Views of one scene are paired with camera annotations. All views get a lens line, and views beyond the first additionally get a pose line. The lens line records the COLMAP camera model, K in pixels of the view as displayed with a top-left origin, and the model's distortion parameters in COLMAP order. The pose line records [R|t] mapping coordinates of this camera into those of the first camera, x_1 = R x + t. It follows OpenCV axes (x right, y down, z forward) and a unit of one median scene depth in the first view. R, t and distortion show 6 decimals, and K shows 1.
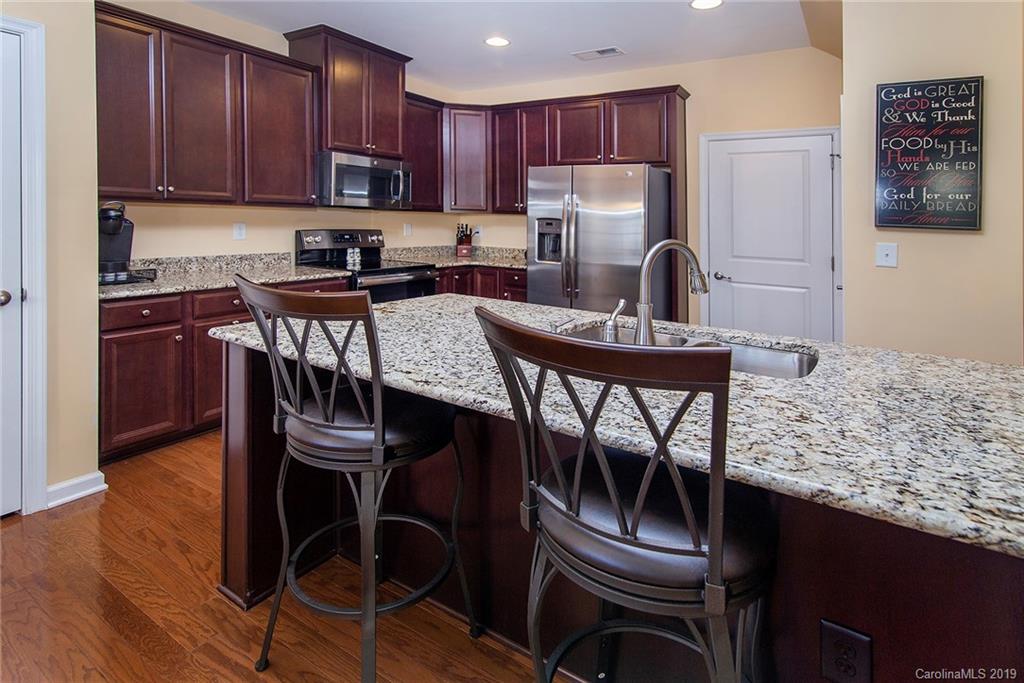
lens RADIAL K [[531.0, 0, 537.1], [0, 531.0, 266.5], [0, 0, 1]] dist [0.002721, -0.000355]
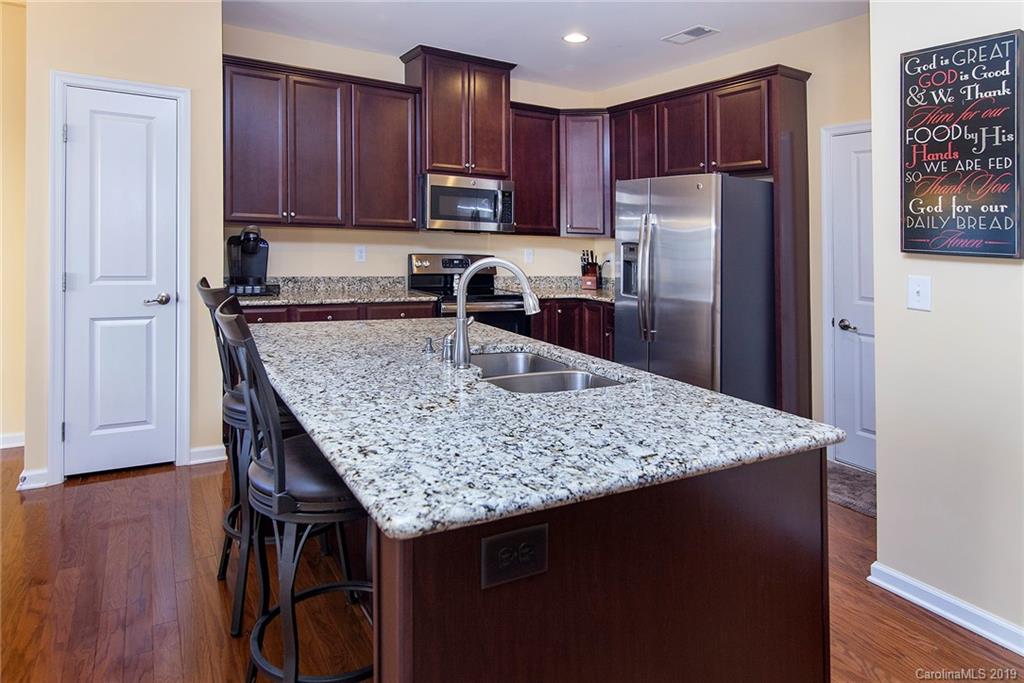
lens RADIAL K [[748.2, 0, 512.0], [0, 748.2, 341.5], [0, 0, 1]] dist [-0.001244, -0.002114]
pose [[0.847047, 0.074214, -0.526312, 0.516979], [-0.057957, 0.997196, 0.047337, 0.019349], [0.528349, -0.009593, 0.848973, -0.095769]]
